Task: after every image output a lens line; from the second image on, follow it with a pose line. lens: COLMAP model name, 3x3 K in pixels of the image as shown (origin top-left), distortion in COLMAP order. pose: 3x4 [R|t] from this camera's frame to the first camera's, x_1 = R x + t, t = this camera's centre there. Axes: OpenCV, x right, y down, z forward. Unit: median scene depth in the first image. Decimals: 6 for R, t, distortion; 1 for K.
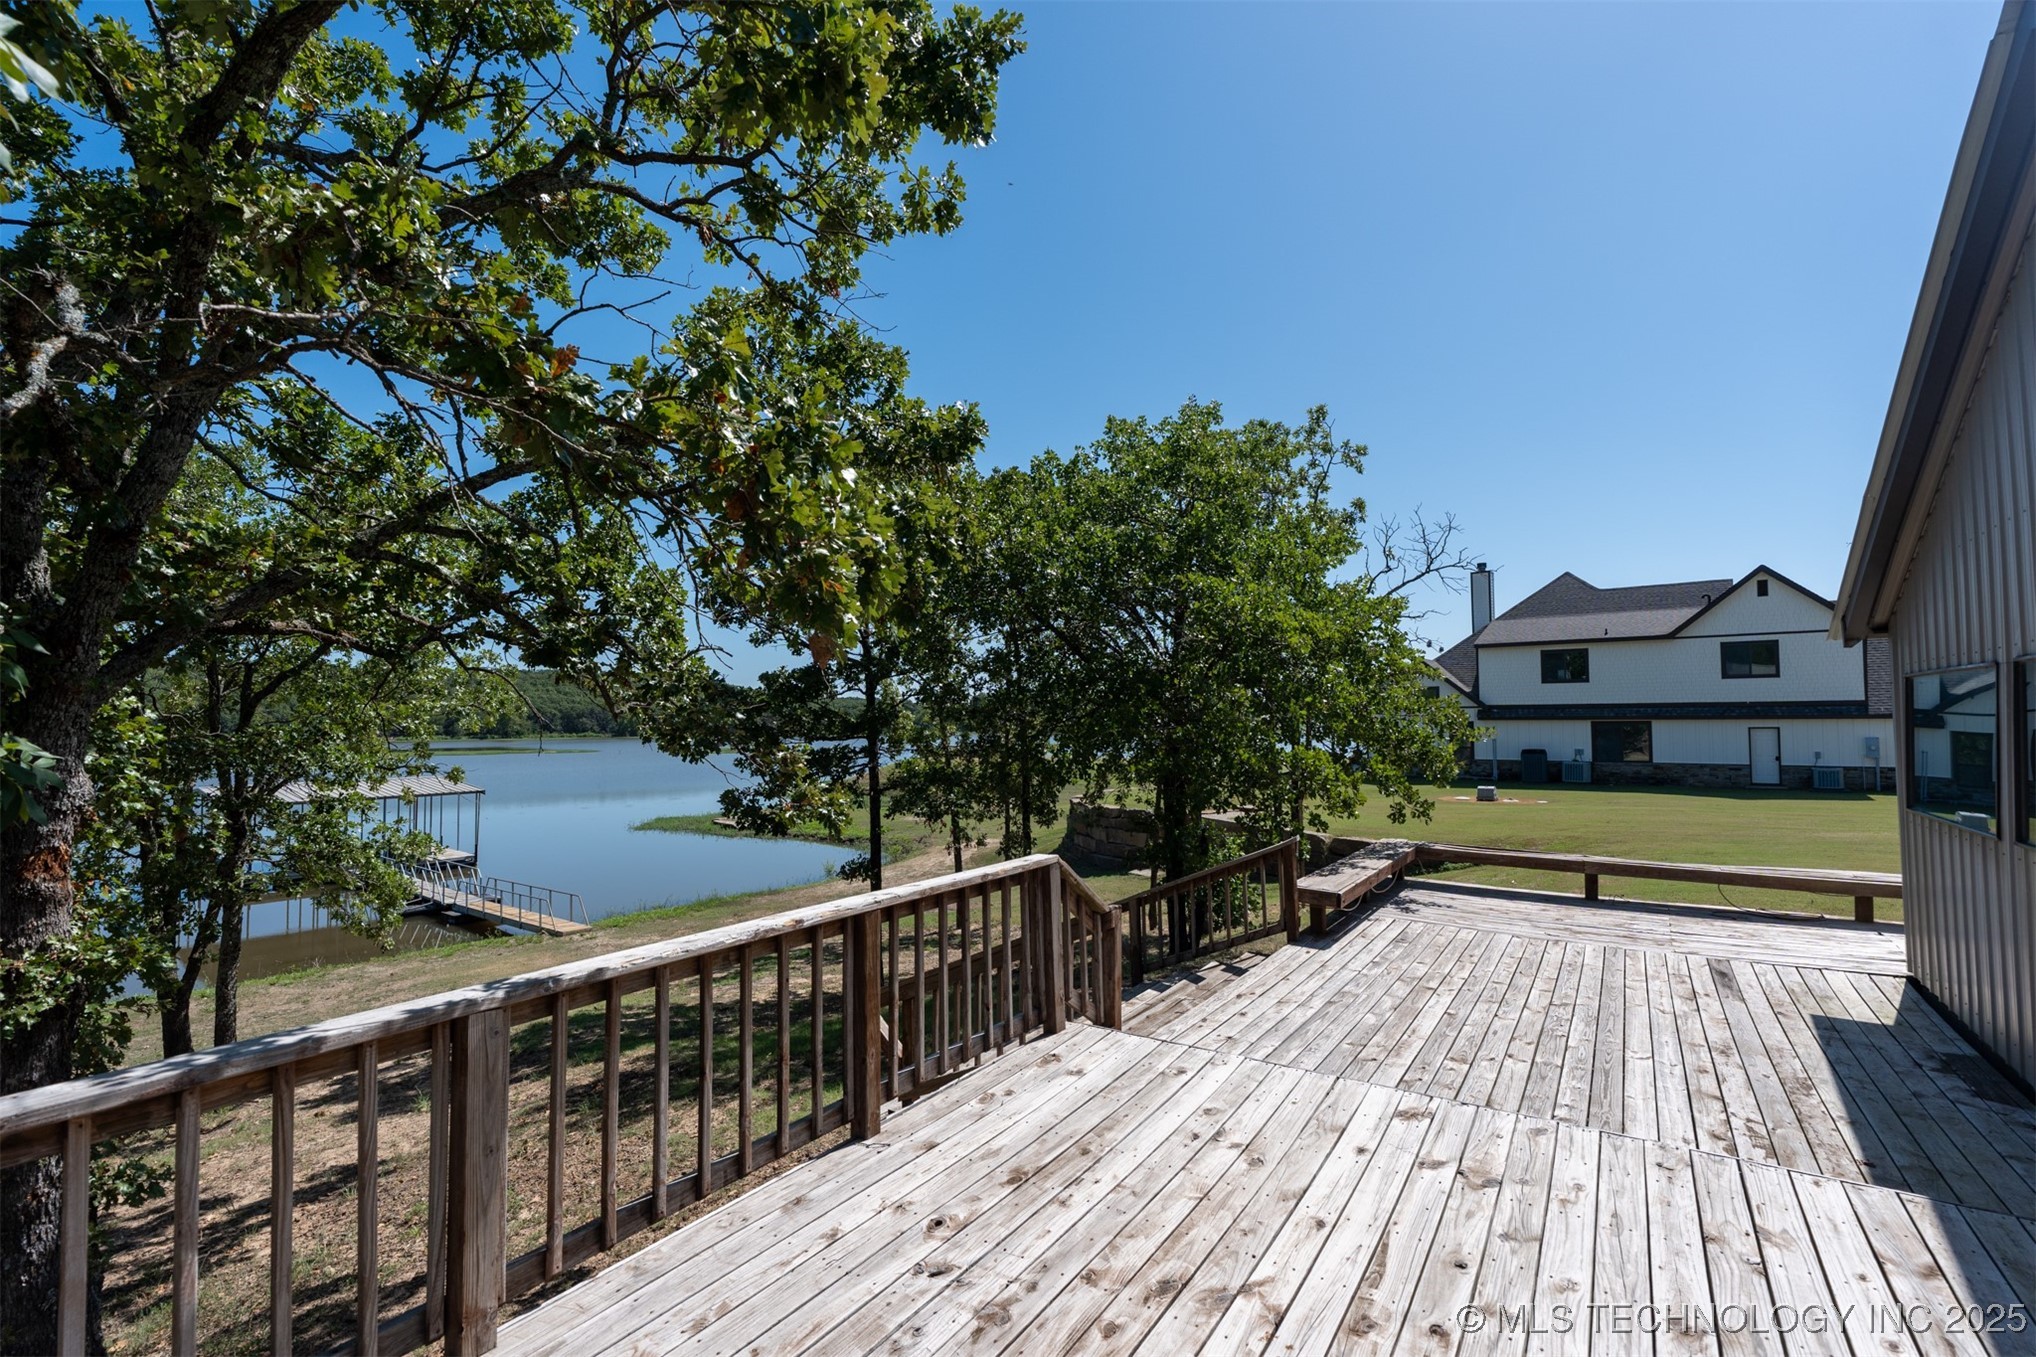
lens RADIAL K [[918.4, 0, 1013.5], [0, 918.4, 679.2], [0, 0, 1]] dist [-0.003586, 0.001641]
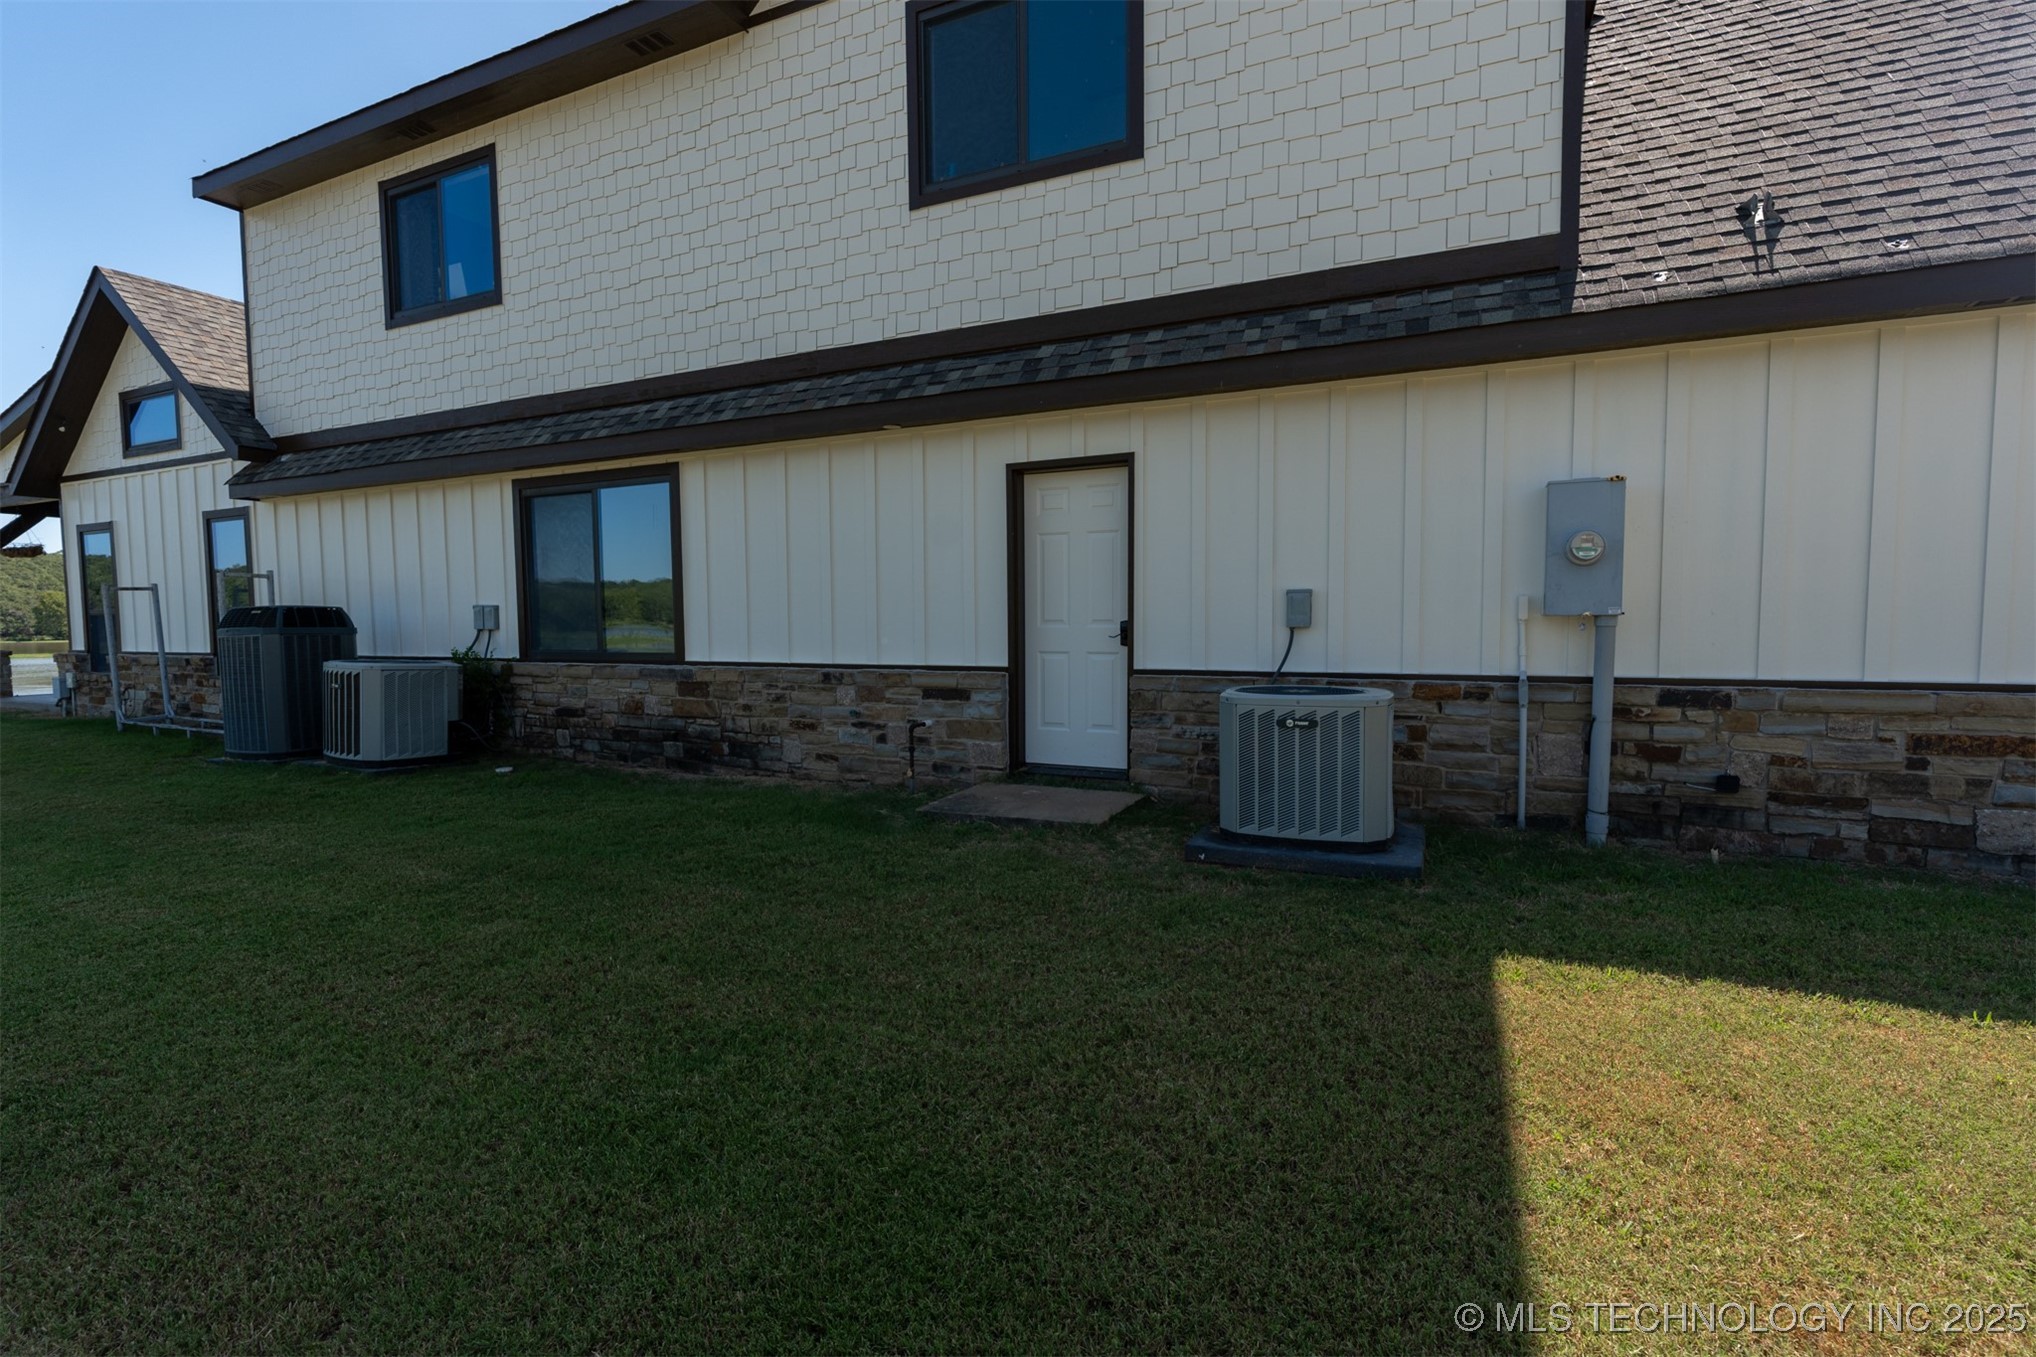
lens RADIAL K [[918.8, 0, 1012.7], [0, 918.8, 676.2], [0, 0, 1]] dist [-0.006531, 0.001441]
pose [[0.976905, -0.020352, 0.212700, 0.743056], [-0.003353, 0.993871, 0.110496, 0.072310], [-0.213646, -0.108657, 0.970850, 0.796121]]
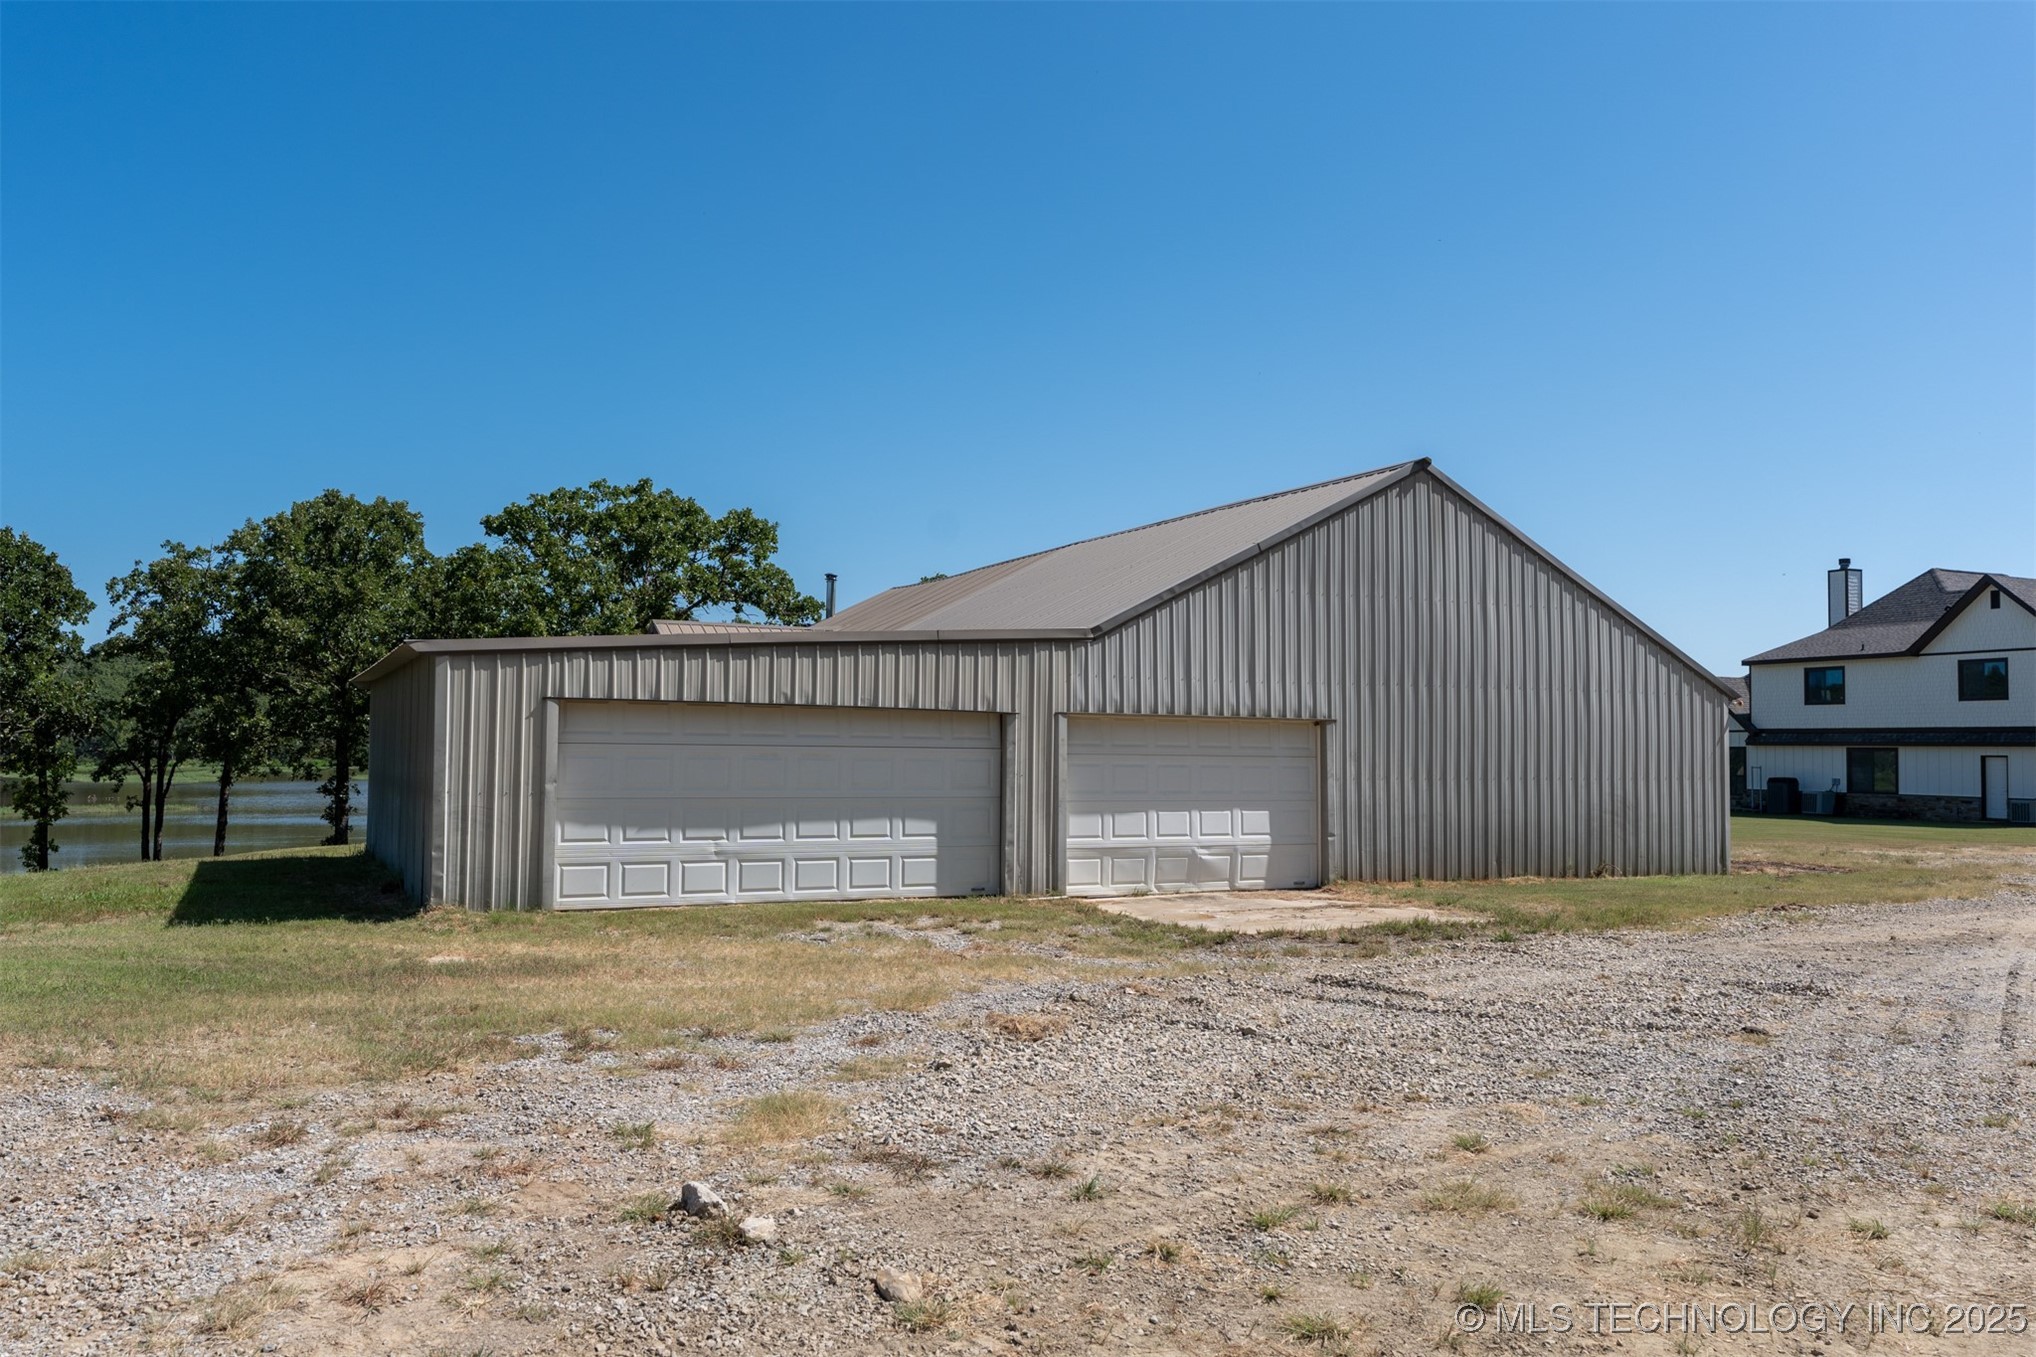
lens RADIAL K [[1491.4, 0, 1018.0], [0, 1491.4, 678.5], [0, 0, 1]] dist [-0.002622, 0.002305]
pose [[0.866429, -0.011800, -0.499160, 0.695887], [0.011582, 0.999927, -0.003535, -0.027666], [0.499165, -0.002718, 0.866503, -0.709558]]
